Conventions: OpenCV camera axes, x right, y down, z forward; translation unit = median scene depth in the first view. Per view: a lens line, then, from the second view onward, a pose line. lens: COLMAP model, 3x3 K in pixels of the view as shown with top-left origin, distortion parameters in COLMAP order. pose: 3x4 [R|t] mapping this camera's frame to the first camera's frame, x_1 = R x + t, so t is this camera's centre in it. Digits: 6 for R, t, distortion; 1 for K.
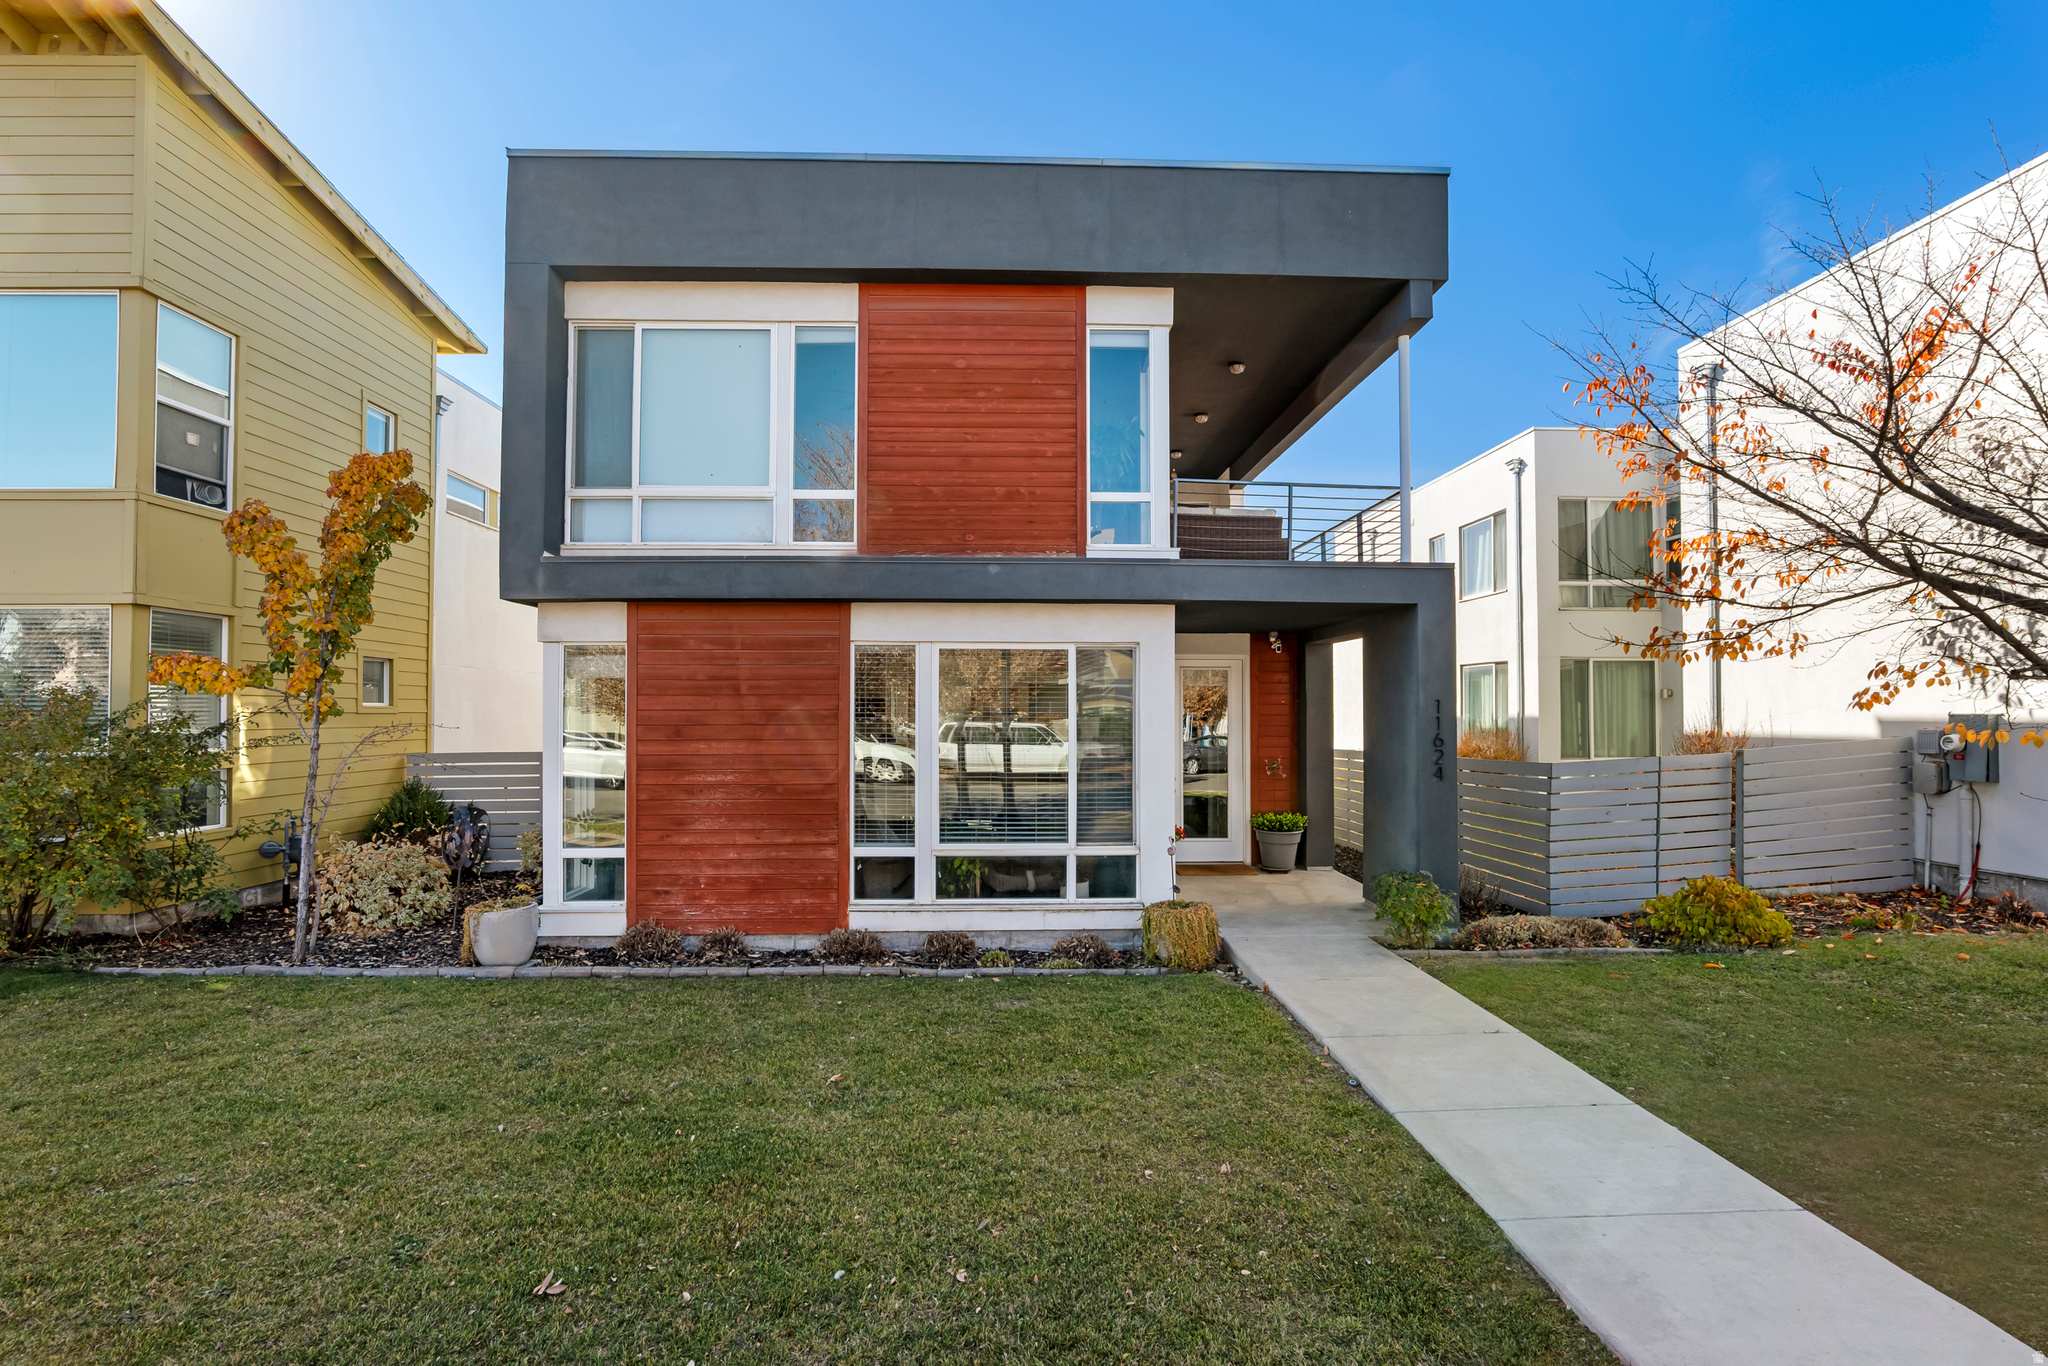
lens RADIAL K [[947.1, 0, 1026.3], [0, 947.1, 695.7], [0, 0, 1]] dist [-0.020189, 0.004593]
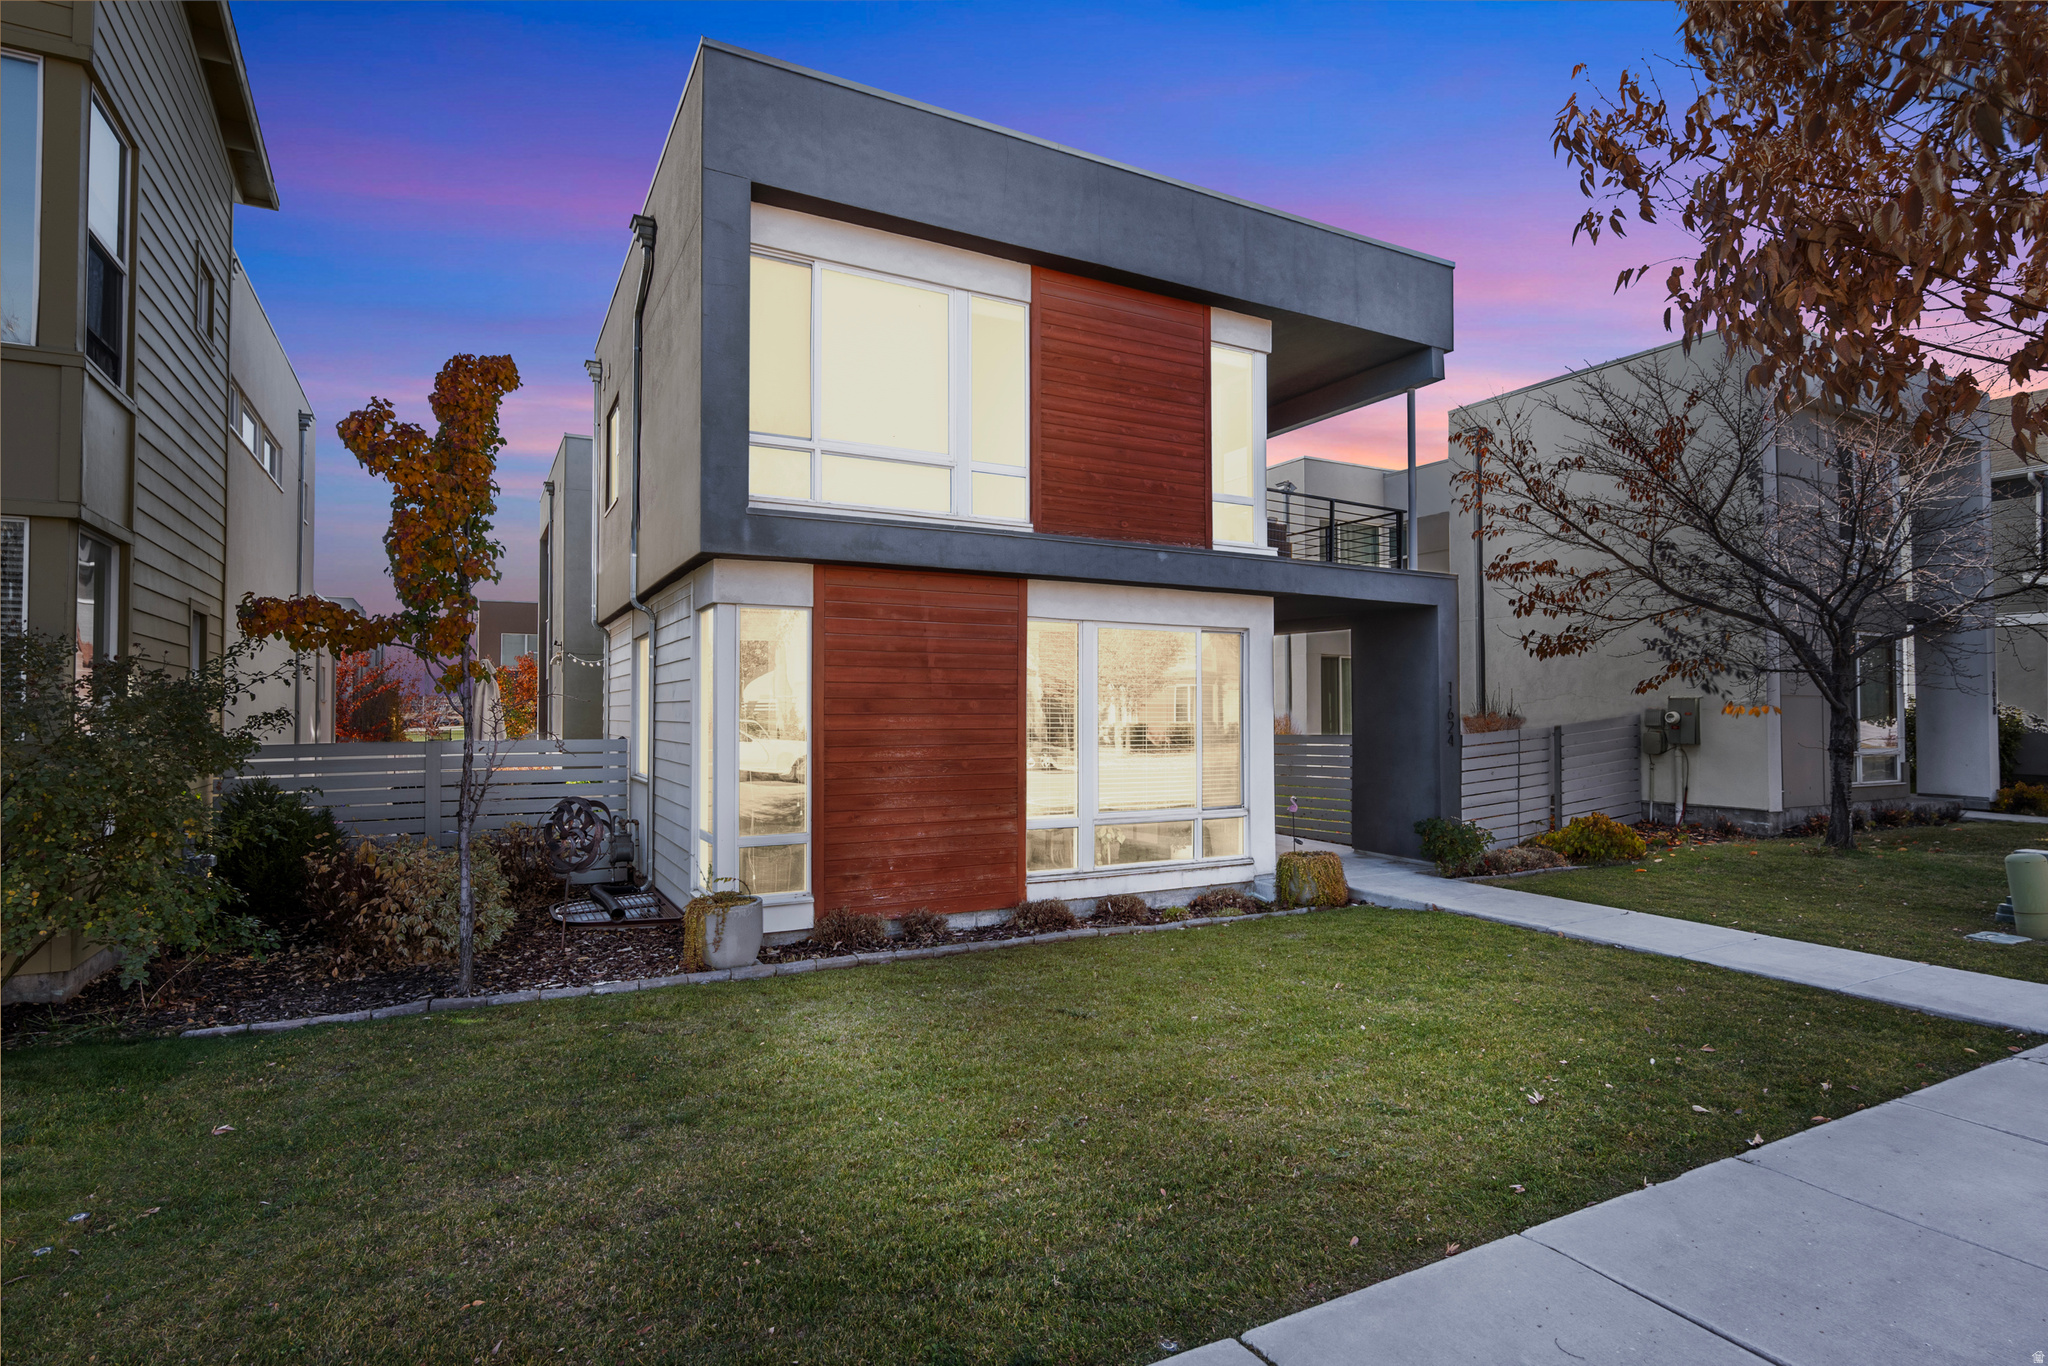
lens RADIAL K [[1045.6, 0, 1024.0], [0, 1045.6, 683.0], [0, 0, 1]] dist [-0.001190, -0.000098]
pose [[0.894660, 0.013287, 0.446550, -0.684576], [-0.009003, 0.999891, -0.011714, 0.026282], [-0.446657, 0.006460, 0.894682, -0.000847]]
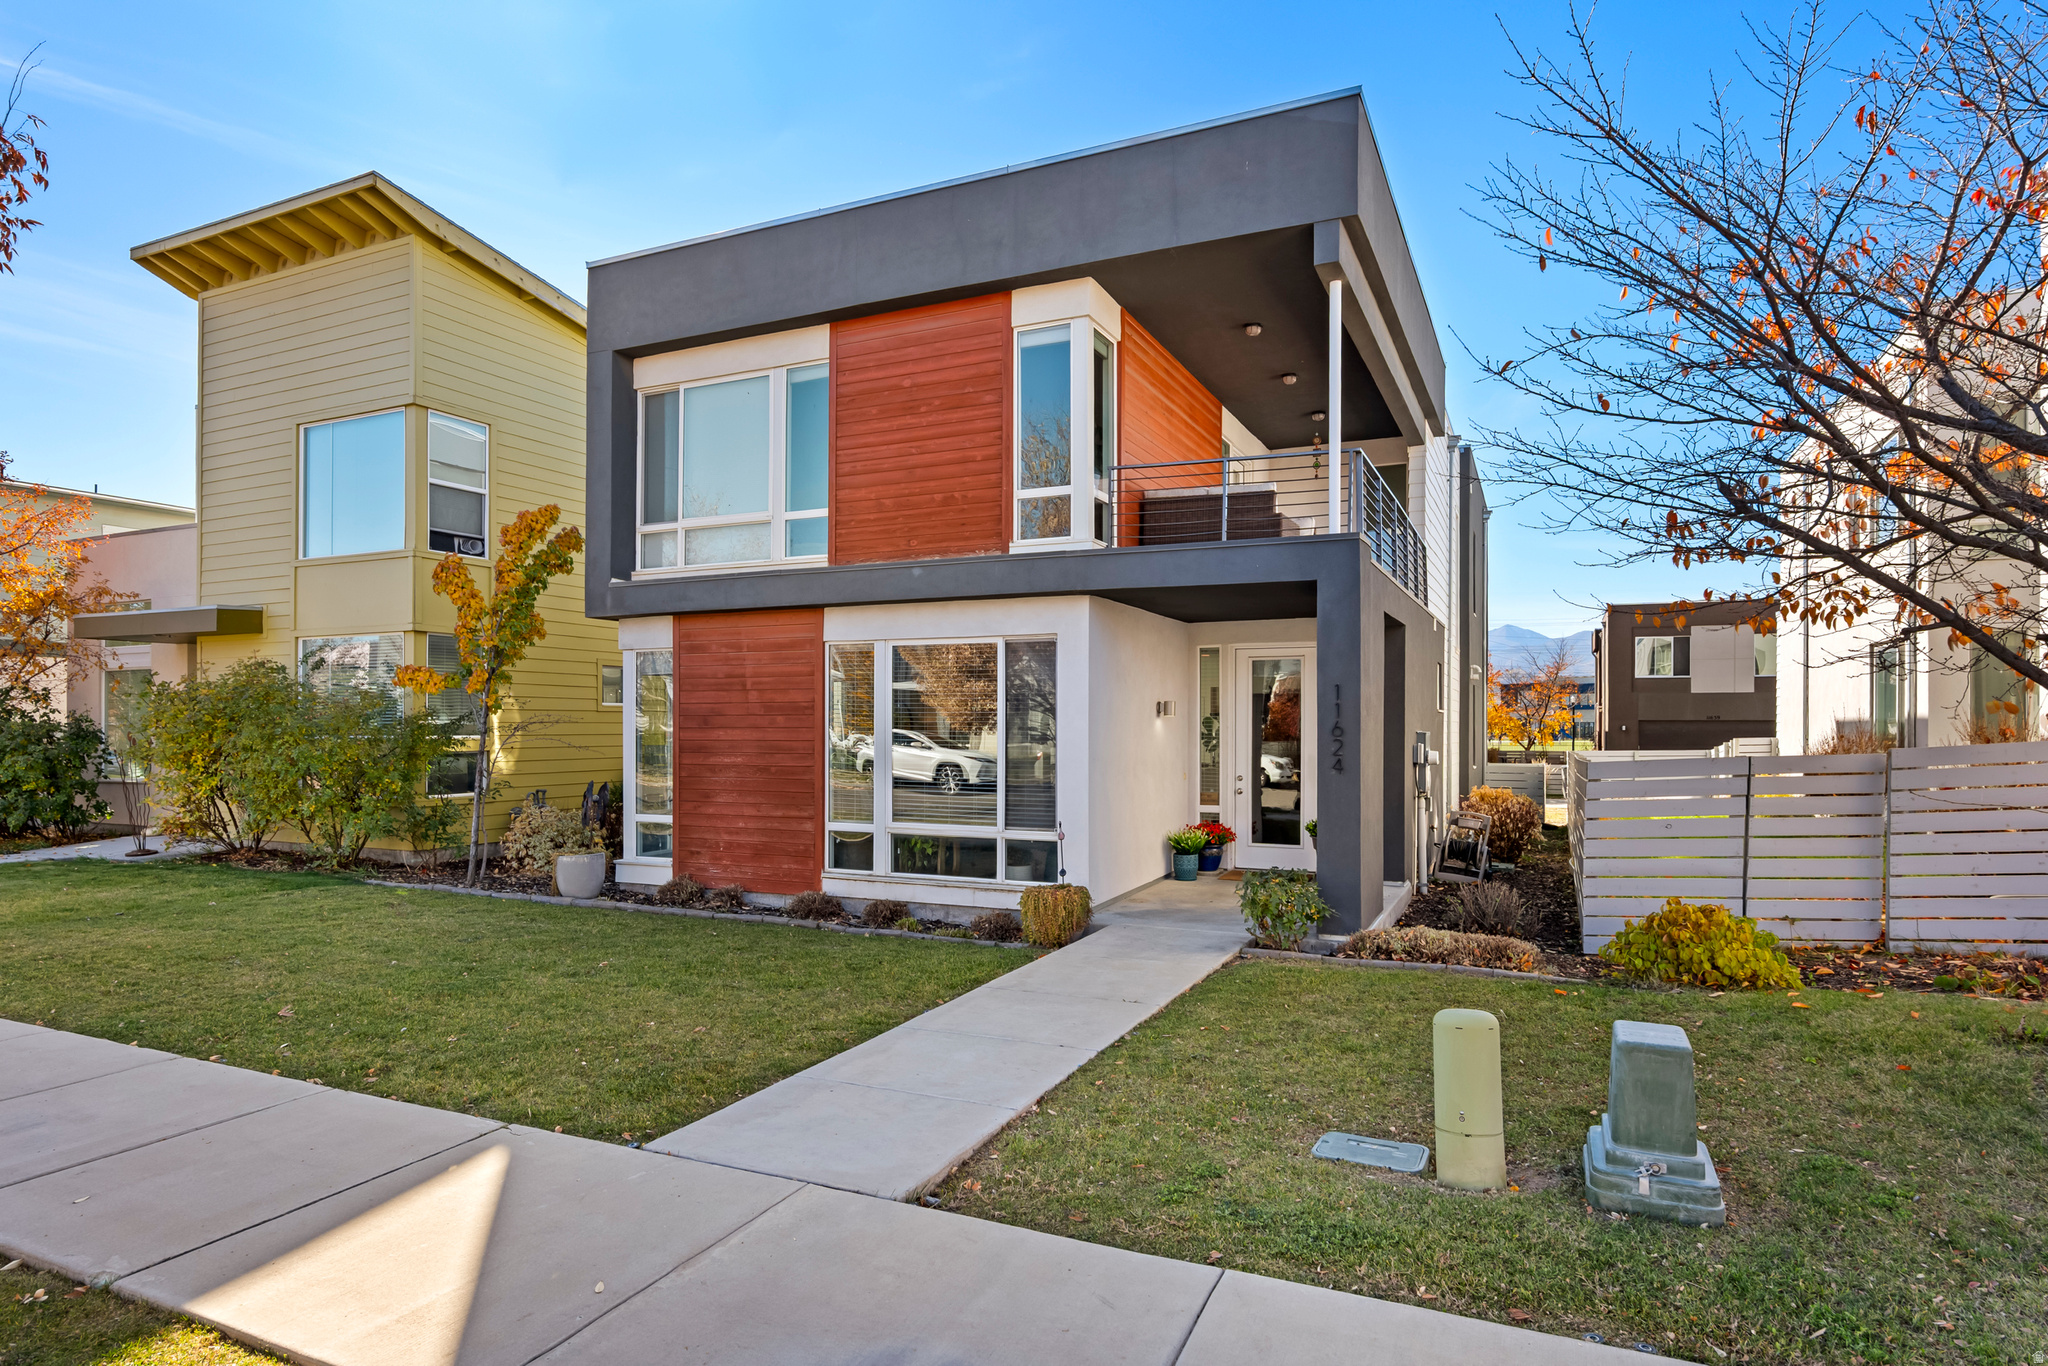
lens RADIAL K [[1126.1, 0, 1030.9], [0, 1126.1, 719.5], [0, 0, 1]] dist [0.000114, -0.000024]
pose [[0.894333, -0.001059, -0.447400, 0.641999], [0.007314, 0.999898, 0.012254, 0.021446], [0.447341, -0.014232, 0.894250, -0.103192]]
